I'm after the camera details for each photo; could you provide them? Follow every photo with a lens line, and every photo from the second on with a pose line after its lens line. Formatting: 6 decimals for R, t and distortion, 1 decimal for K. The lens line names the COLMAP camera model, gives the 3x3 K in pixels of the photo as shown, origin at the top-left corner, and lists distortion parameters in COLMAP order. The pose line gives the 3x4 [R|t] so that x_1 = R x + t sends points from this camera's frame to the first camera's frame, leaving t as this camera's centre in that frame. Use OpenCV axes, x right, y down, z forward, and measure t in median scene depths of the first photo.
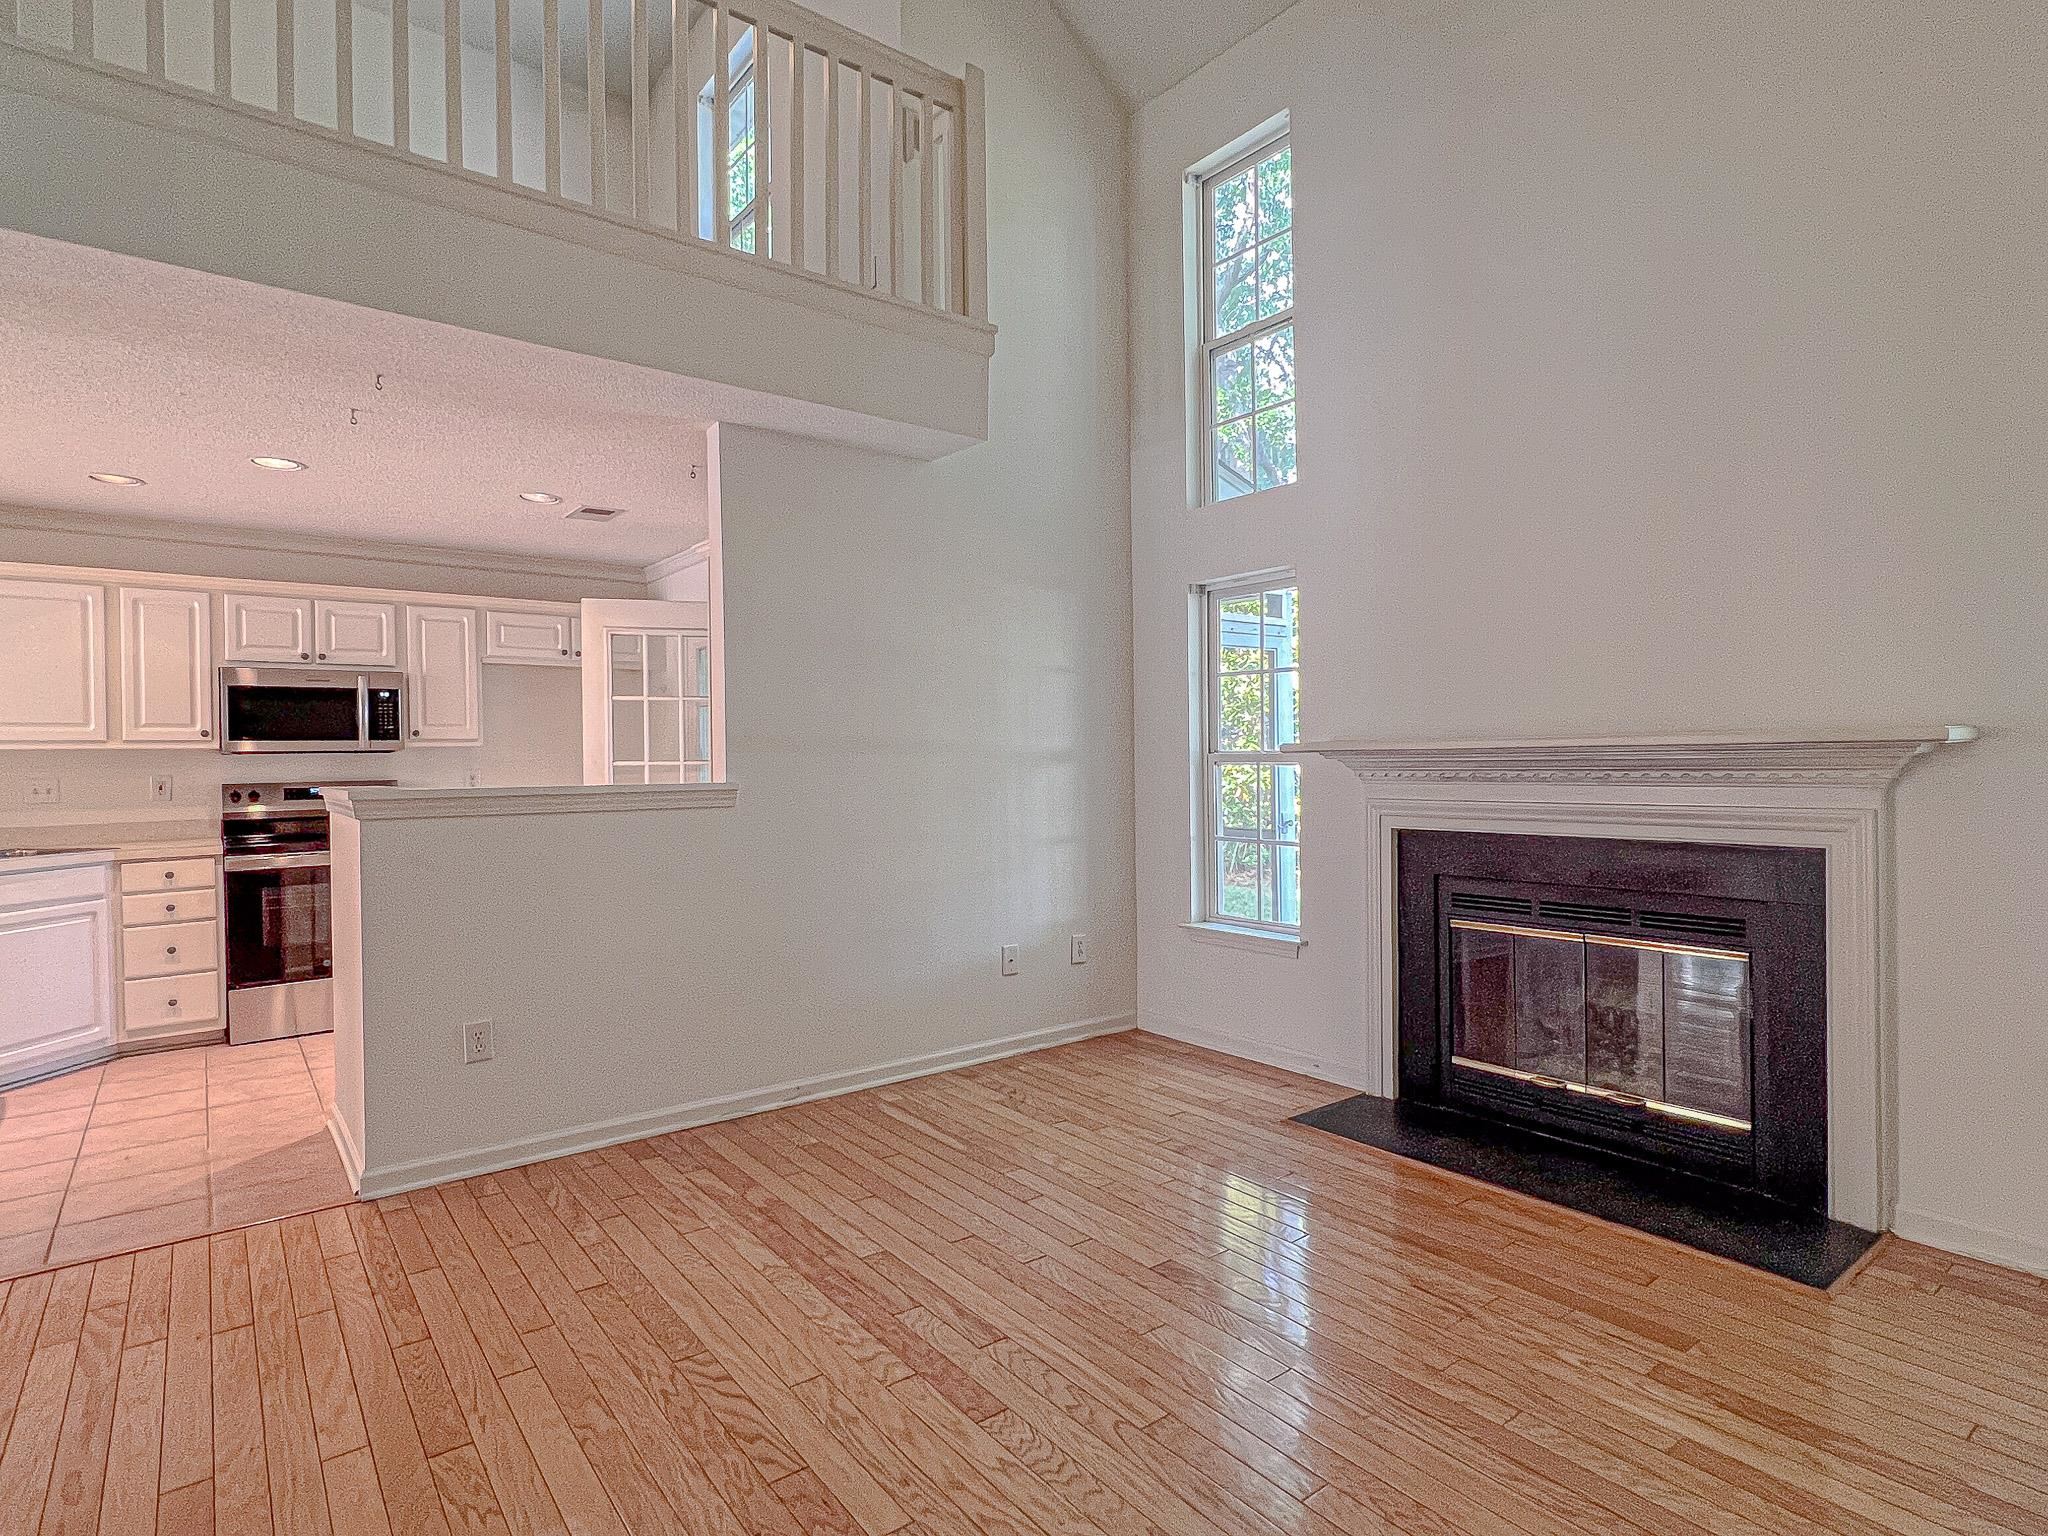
lens RADIAL K [[1069.6, 0, 1017.3], [0, 1069.6, 769.6], [0, 0, 1]] dist [0.002119, 0.000010]
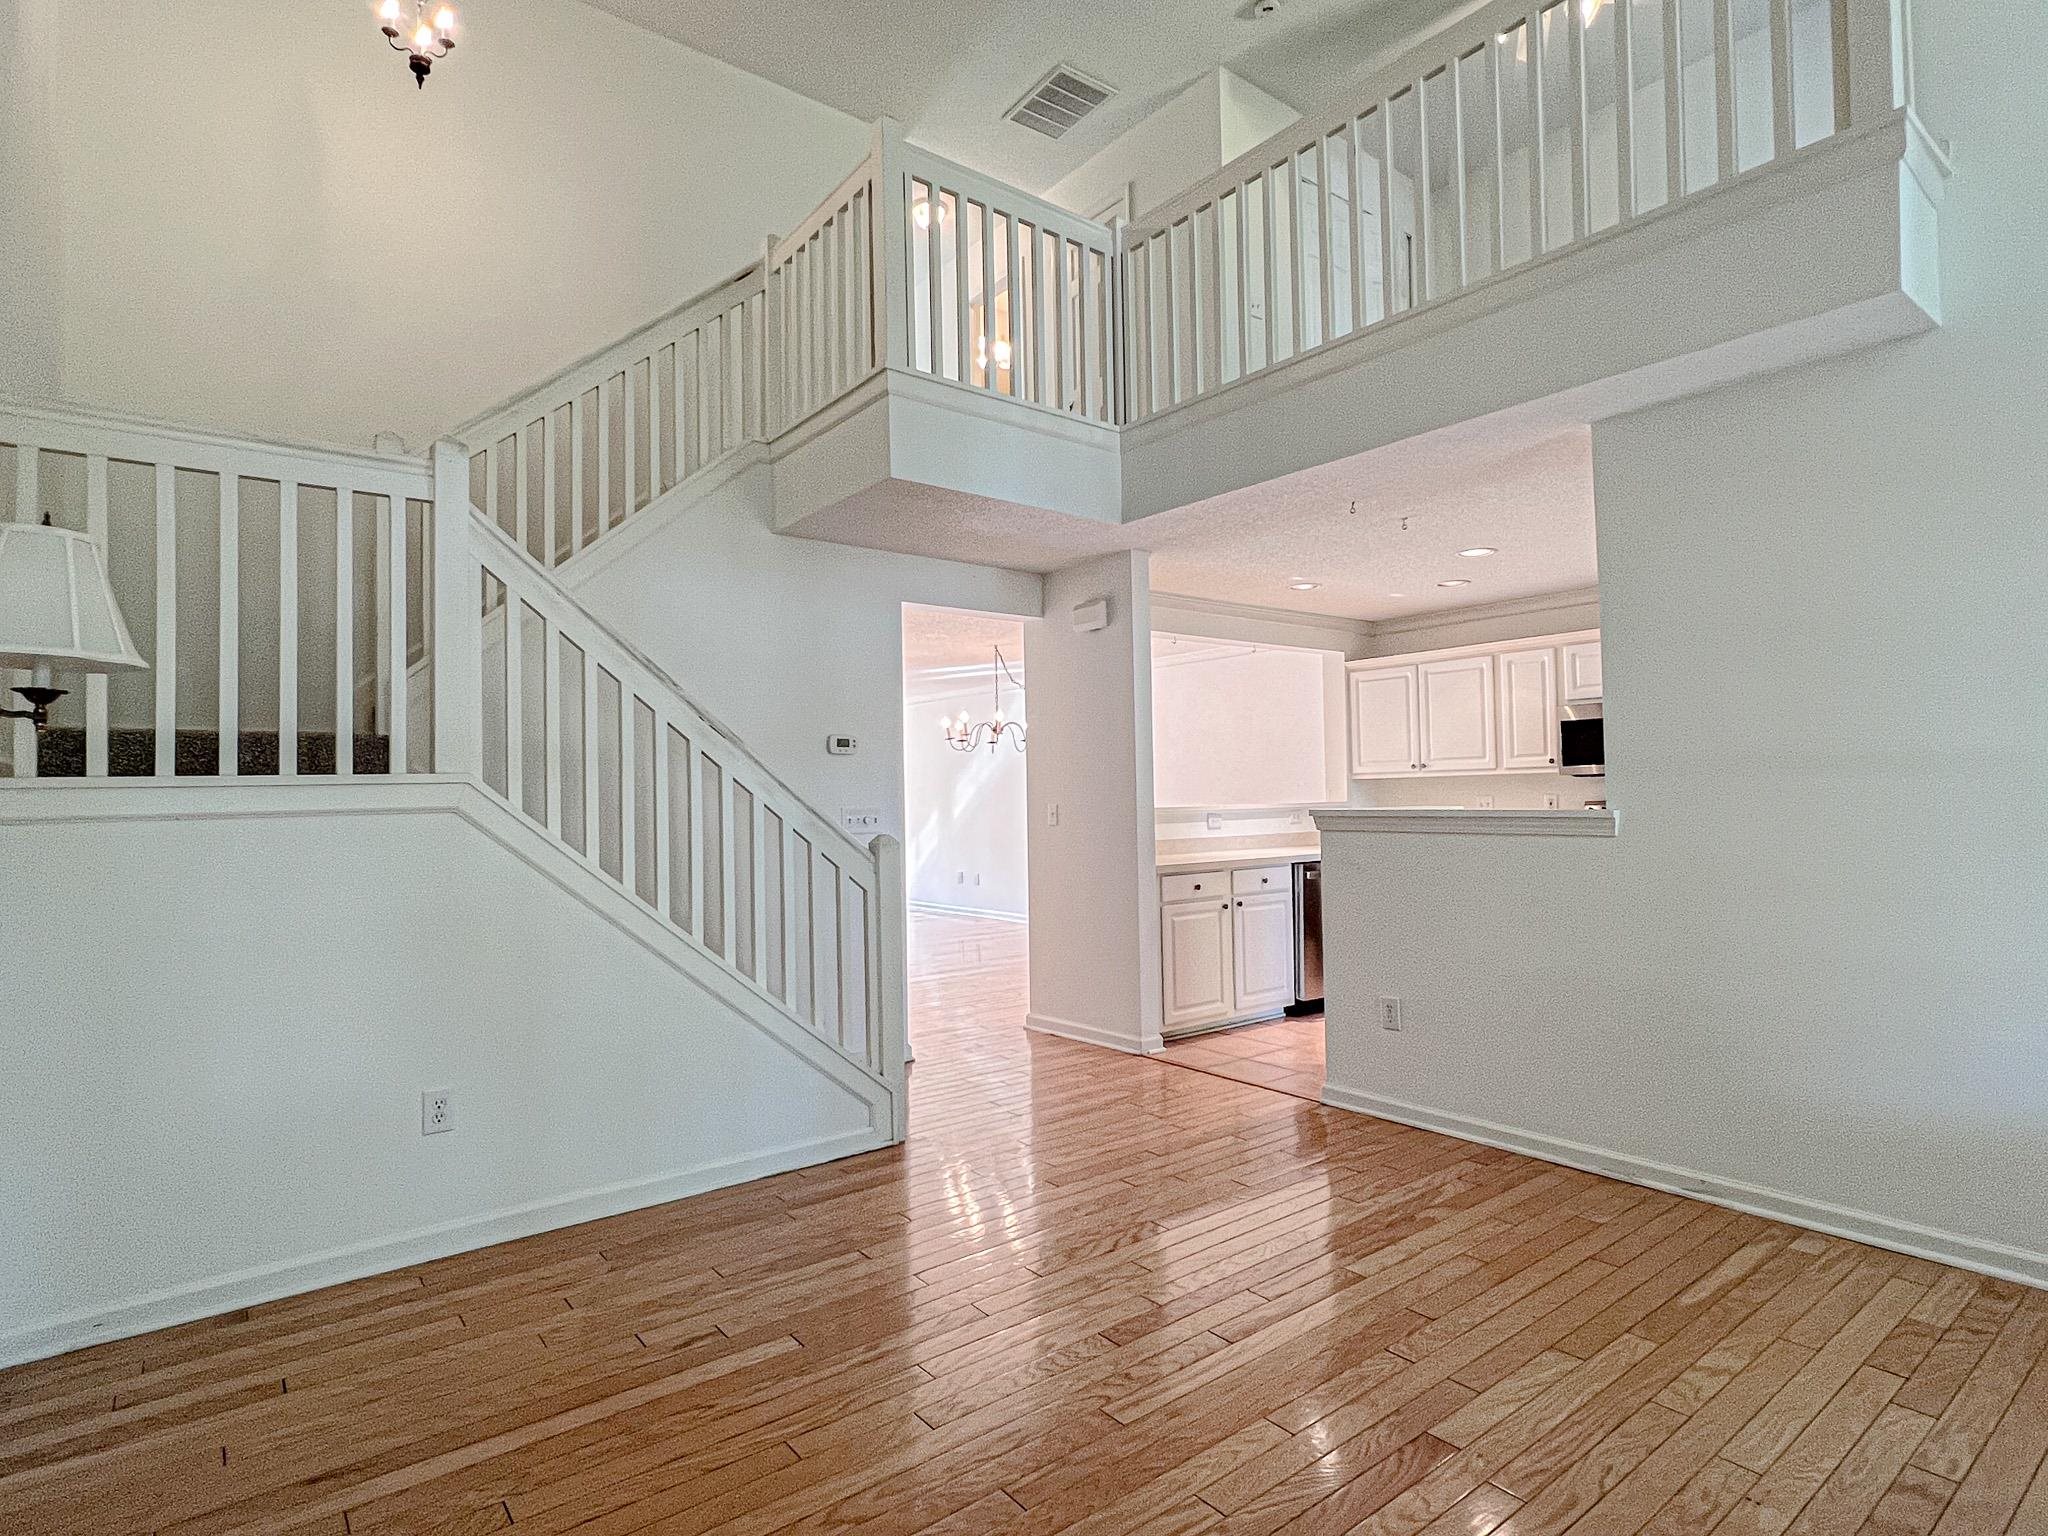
lens RADIAL K [[1069.6, 0, 1017.3], [0, 1069.6, 769.6], [0, 0, 1]] dist [0.002119, 0.000010]
pose [[0.009385, -0.015346, -0.999838, 0.647898], [0.006158, 0.999864, -0.015288, -0.011074], [0.999937, -0.006013, 0.009479, 0.486452]]
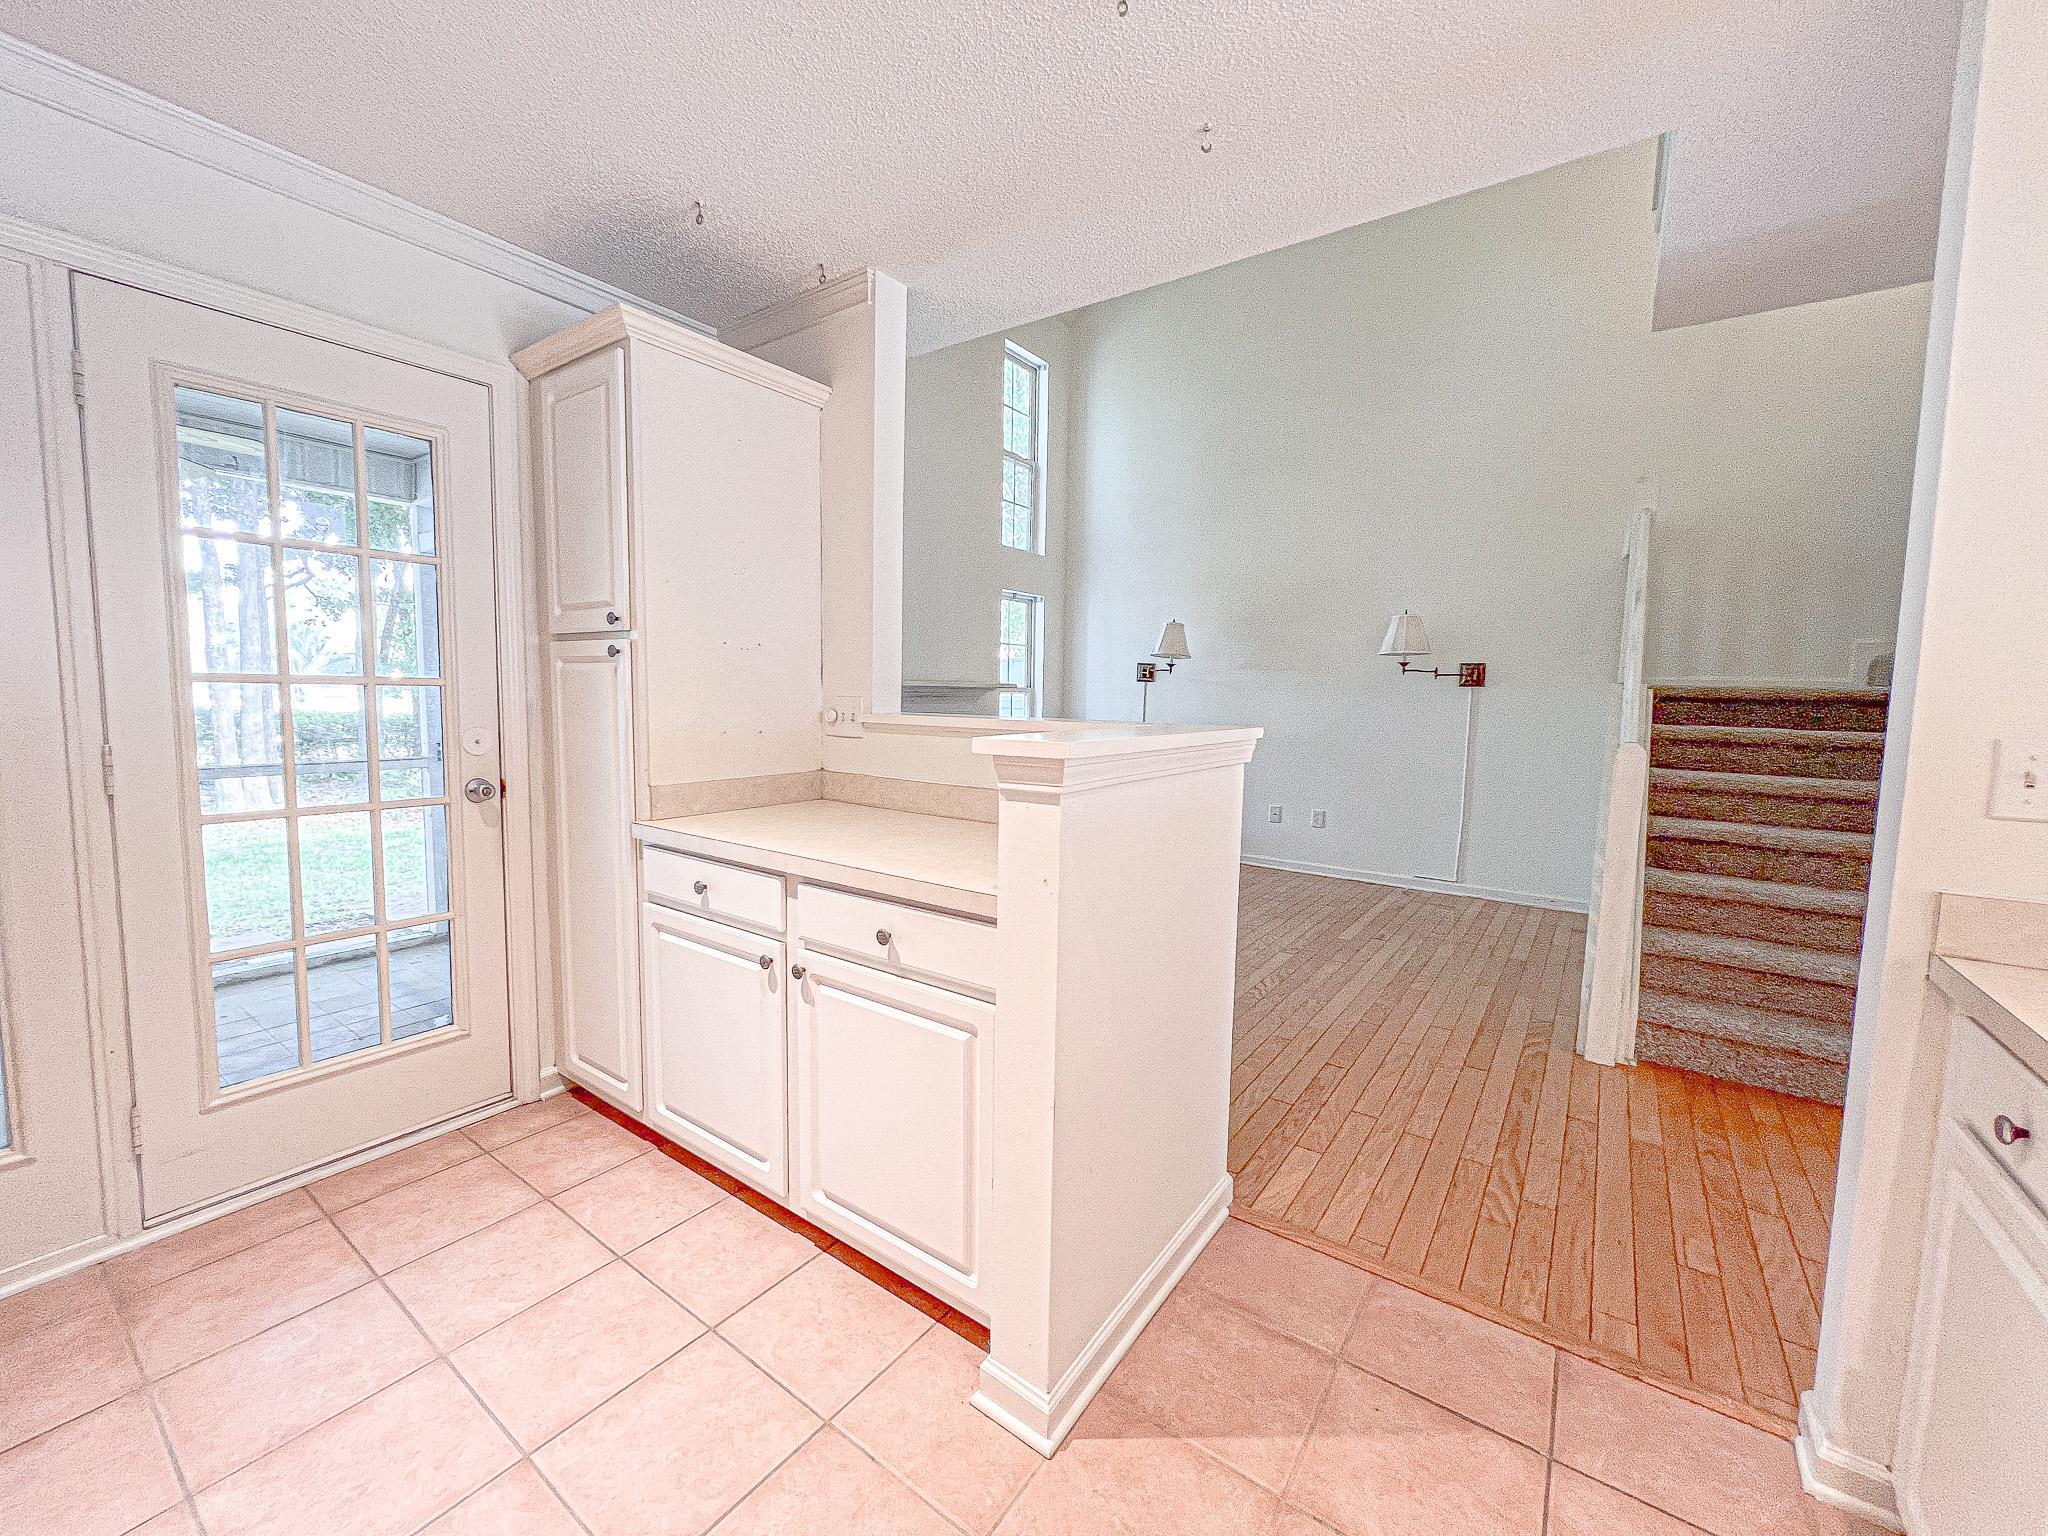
lens RADIAL K [[824.3, 0, 1019.0], [0, 824.3, 763.5], [0, 0, 1]] dist [-0.000780, -0.000152]
pose [[-0.283027, -0.084544, 0.955379, -0.949926], [-0.011287, 0.996332, 0.084825, -0.003524], [-0.959046, 0.013224, -0.282943, 1.099986]]
